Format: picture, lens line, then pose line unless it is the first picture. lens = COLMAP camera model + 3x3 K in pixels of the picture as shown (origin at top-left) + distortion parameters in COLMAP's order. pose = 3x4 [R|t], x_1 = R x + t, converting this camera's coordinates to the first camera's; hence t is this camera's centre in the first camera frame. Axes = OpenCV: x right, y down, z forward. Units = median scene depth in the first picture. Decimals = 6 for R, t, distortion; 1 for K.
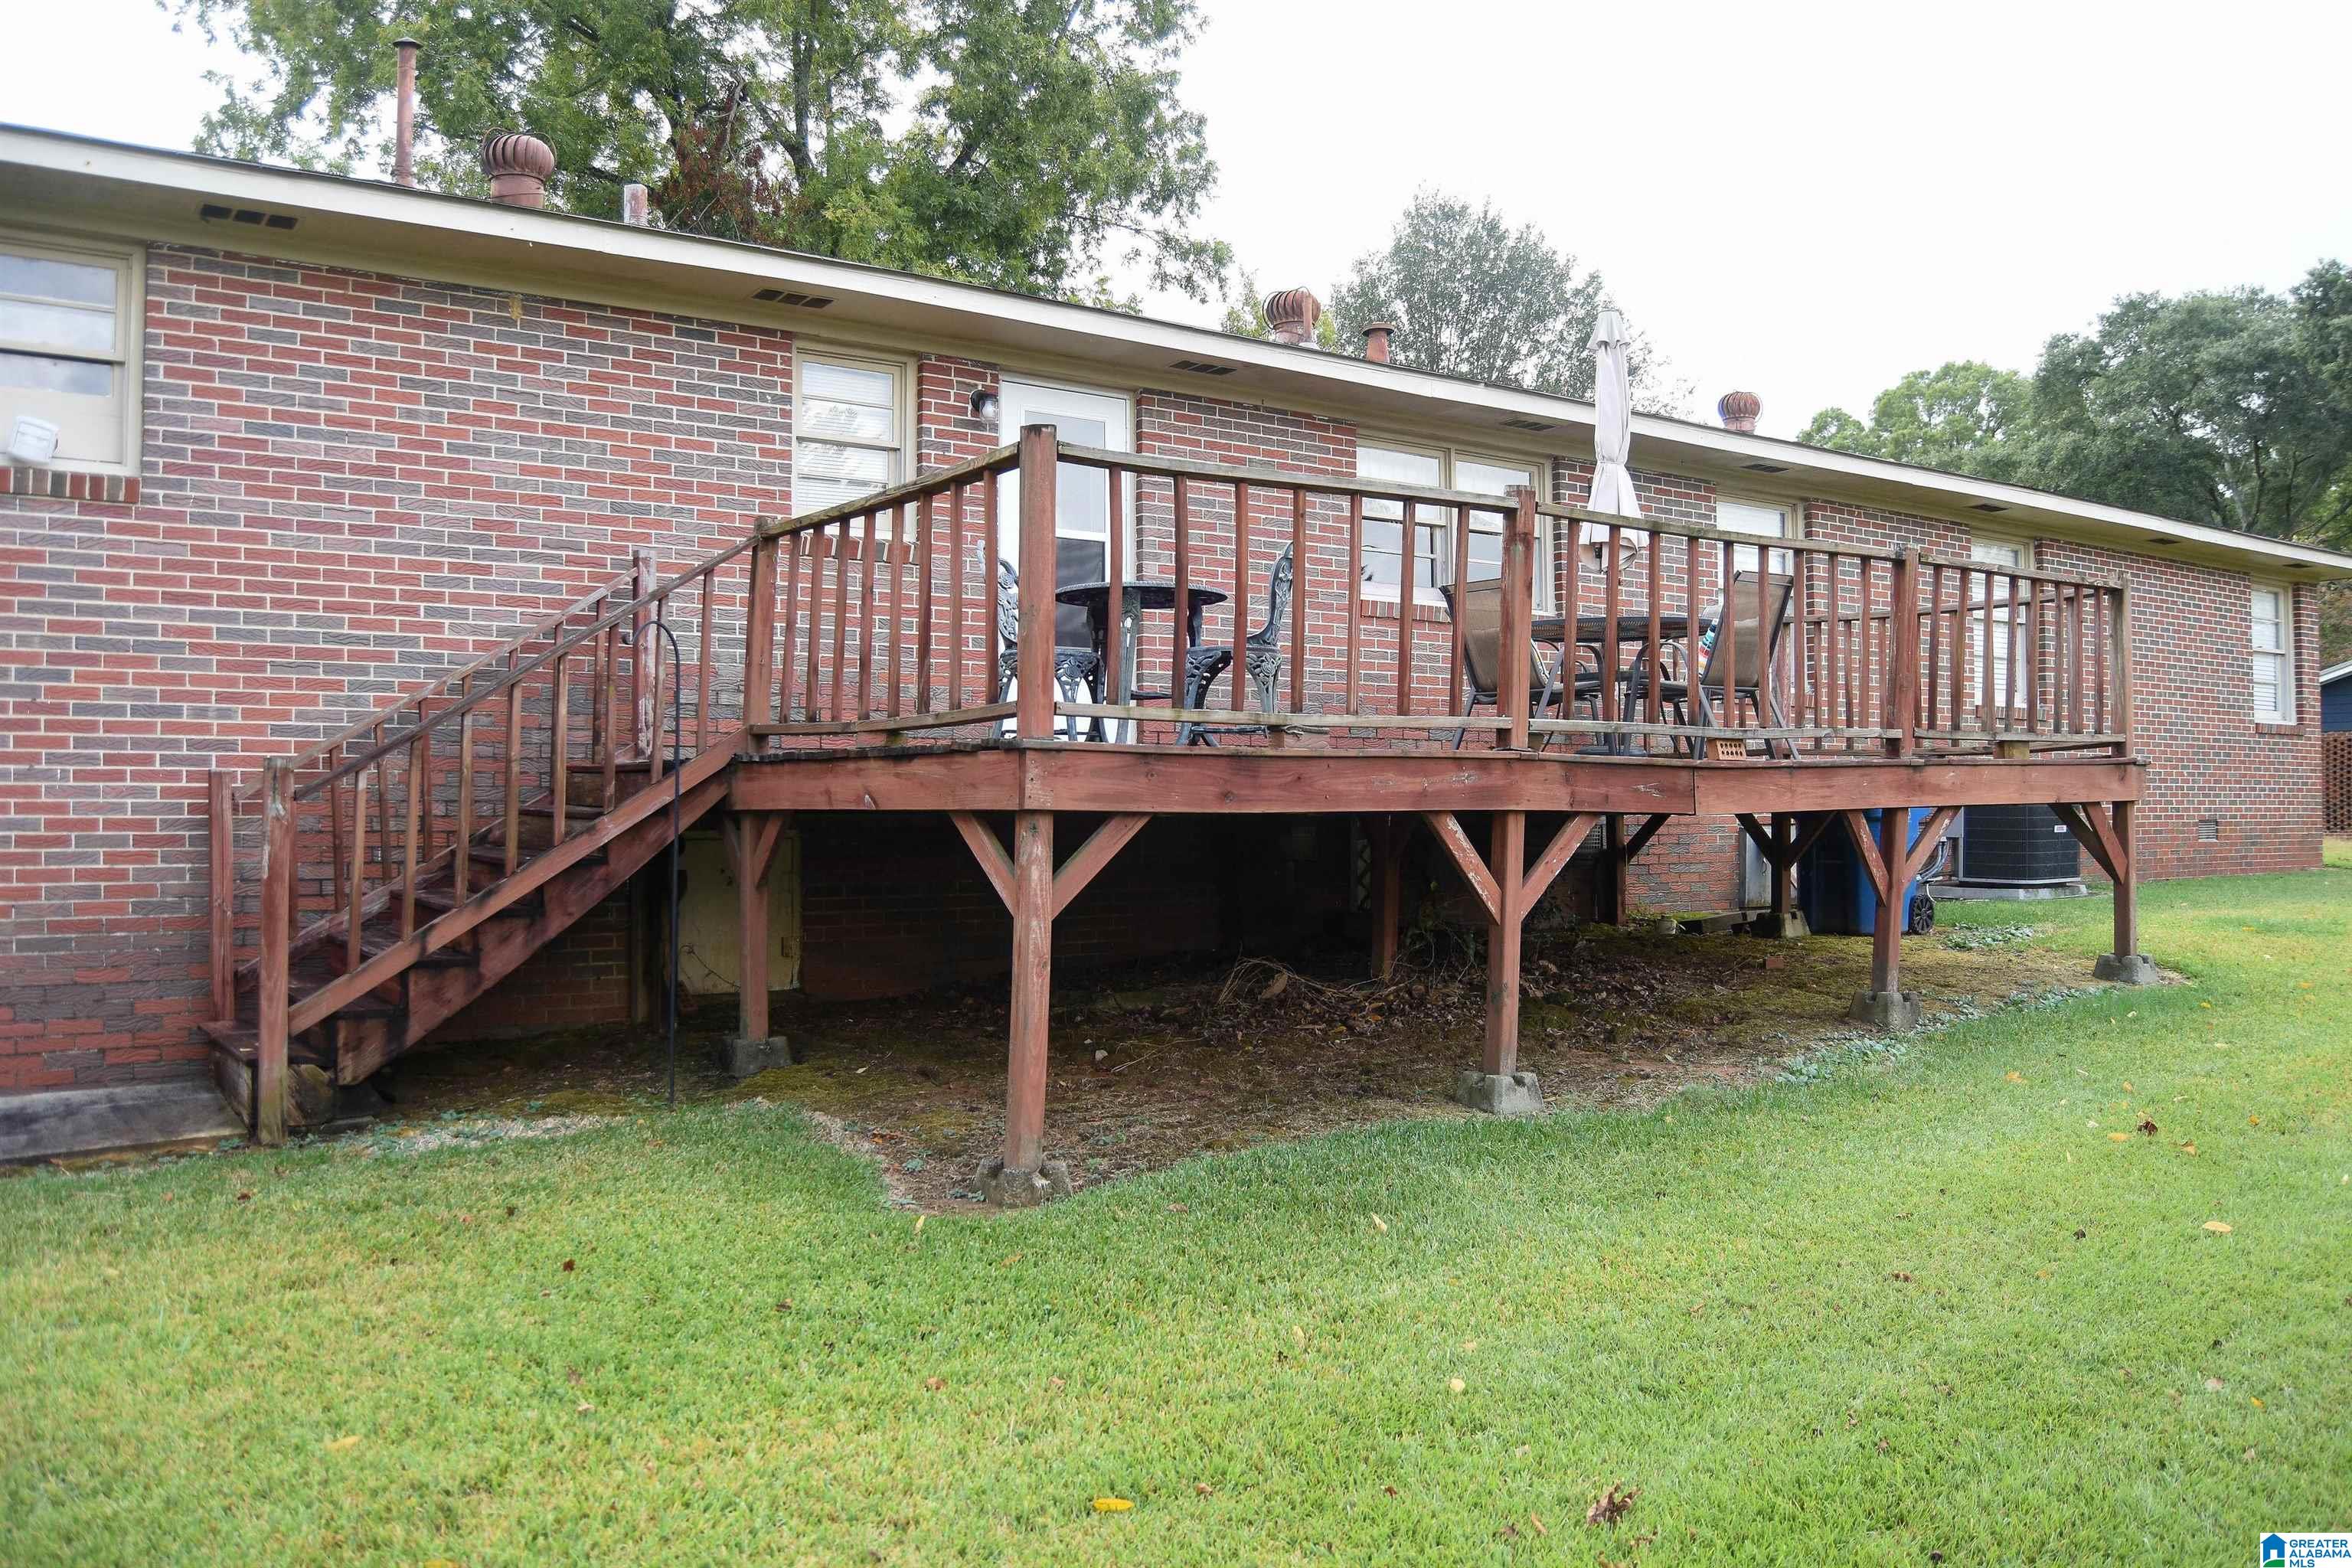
lens RADIAL K [[1843.0, 0, 1199.9], [0, 1843.0, 783.7], [0, 0, 1]] dist [-0.097911, 0.044486]
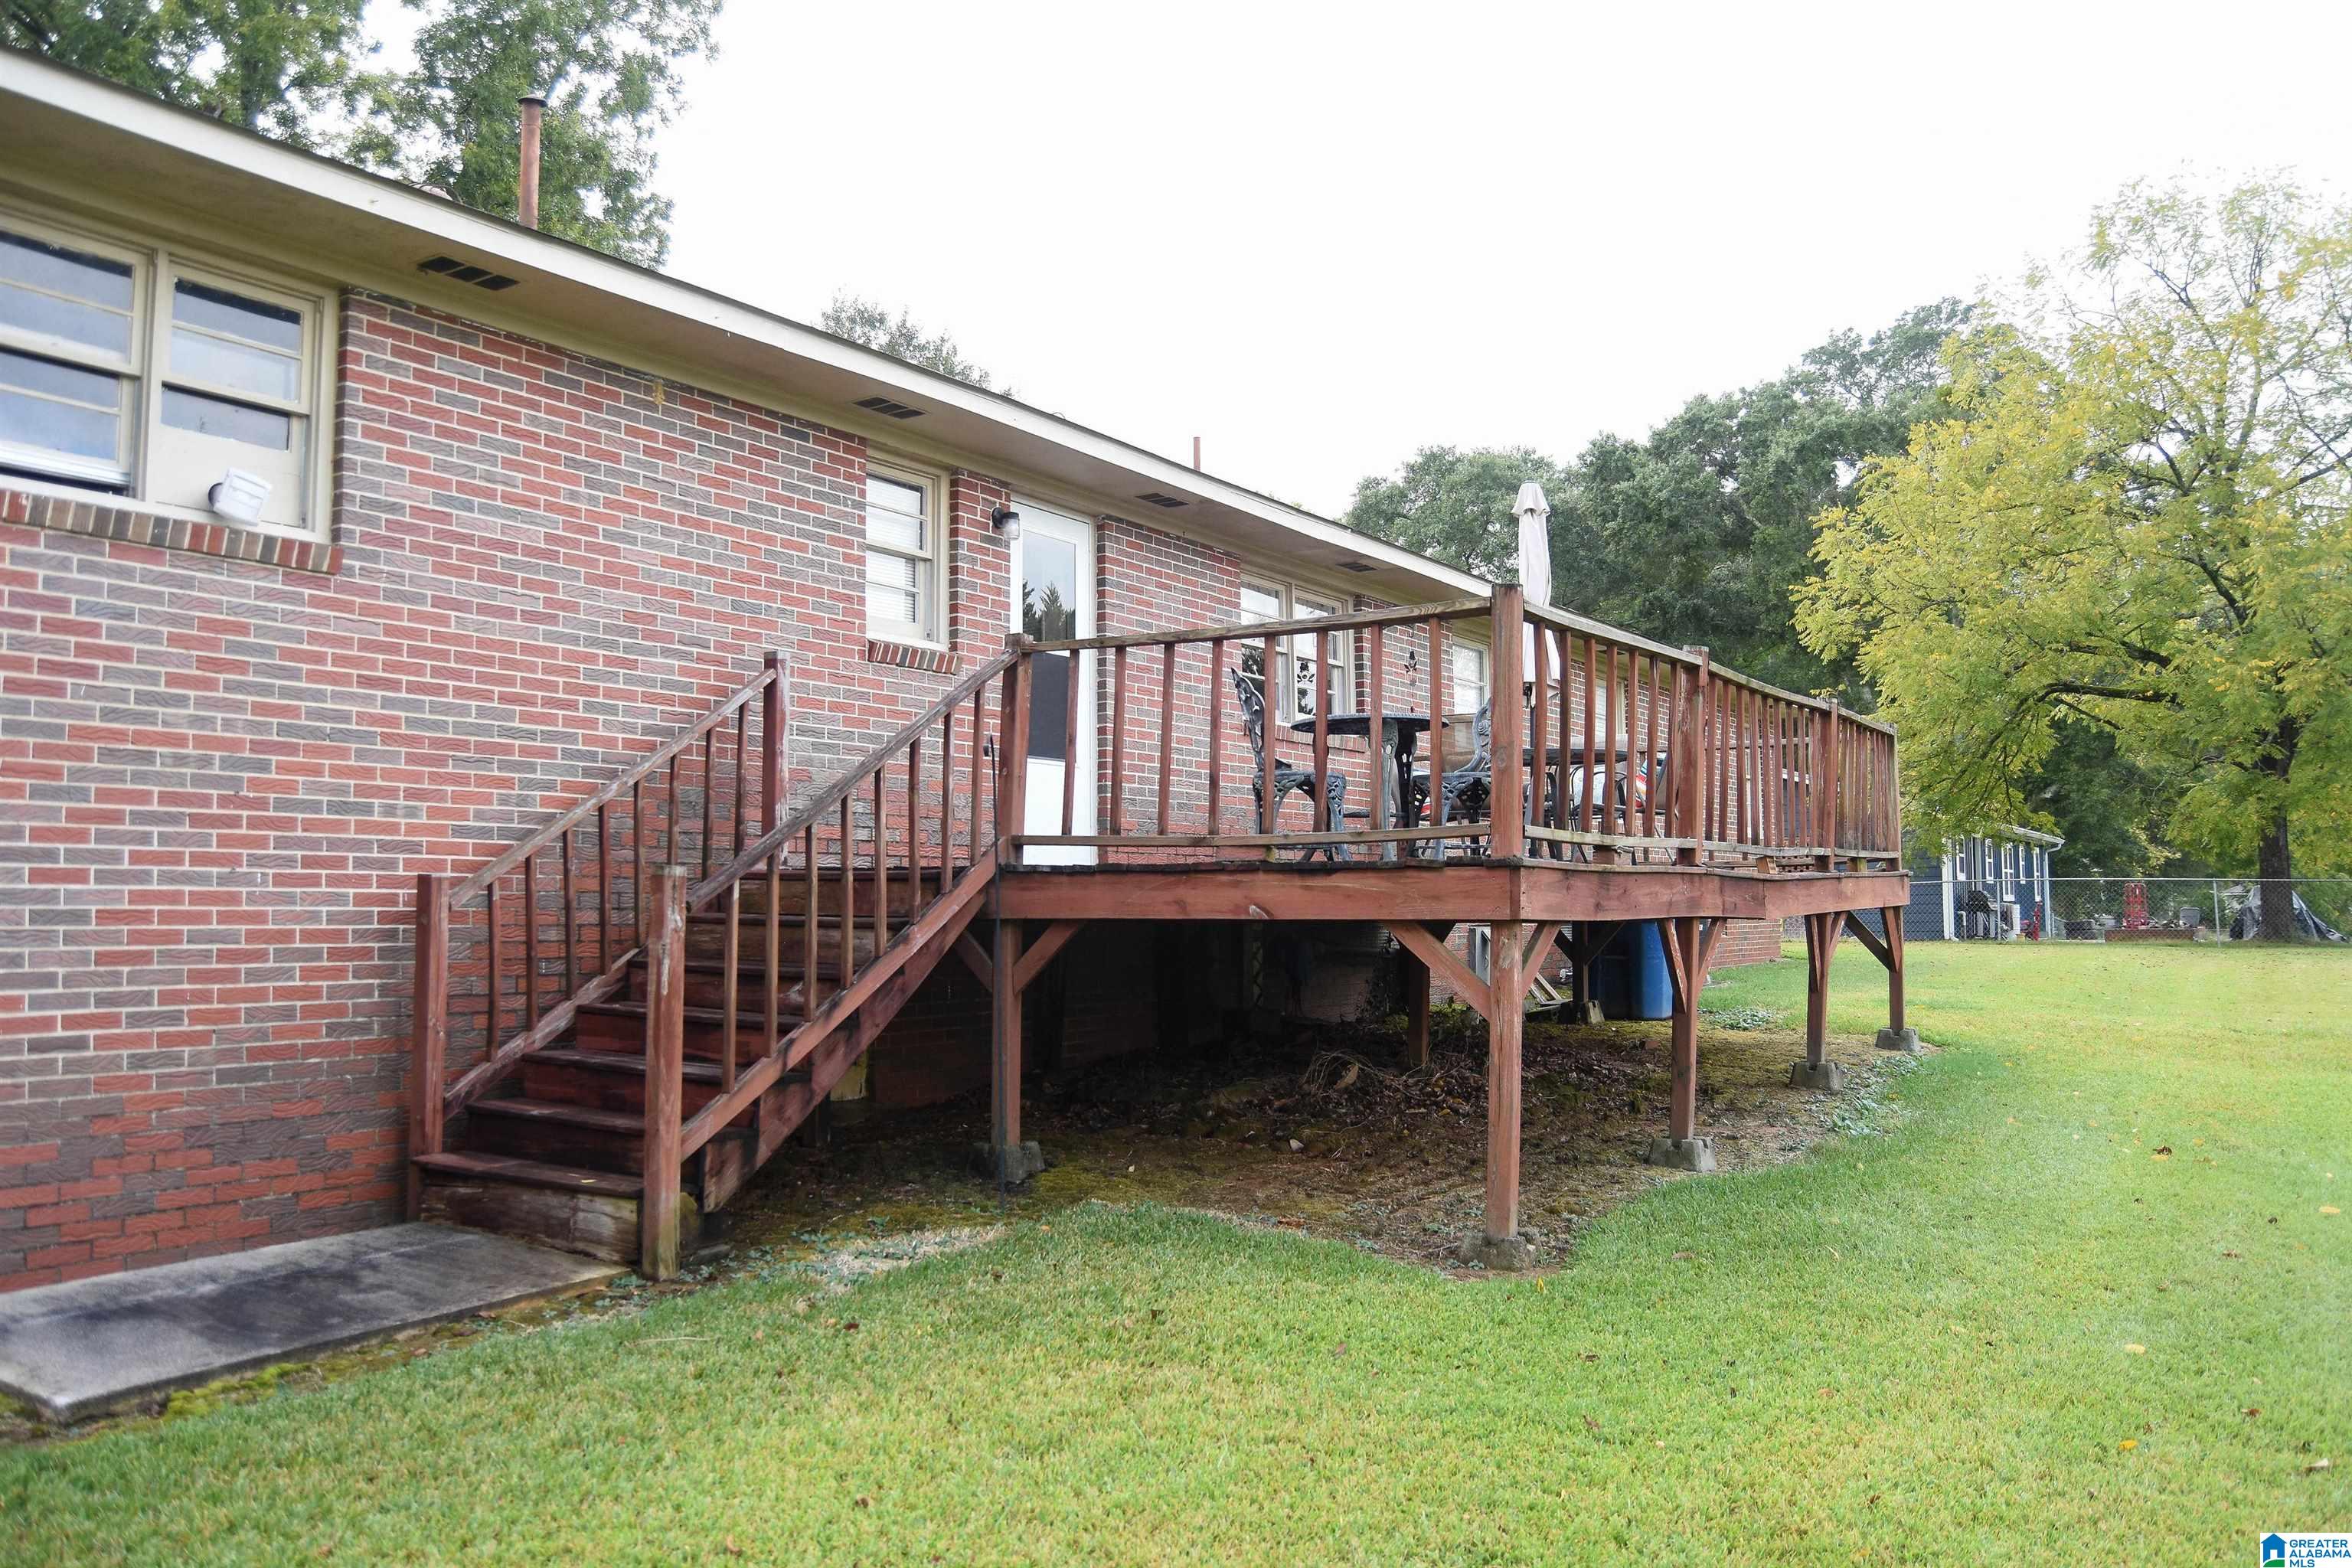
lens RADIAL K [[1843.0, 0, 1199.9], [0, 1843.0, 783.7], [0, 0, 1]] dist [-0.097911, 0.044486]
pose [[0.928454, 0.023968, 0.370674, -0.505730], [-0.004275, 0.998539, -0.053859, -0.005742], [-0.371423, 0.048421, 0.927200, 0.008405]]
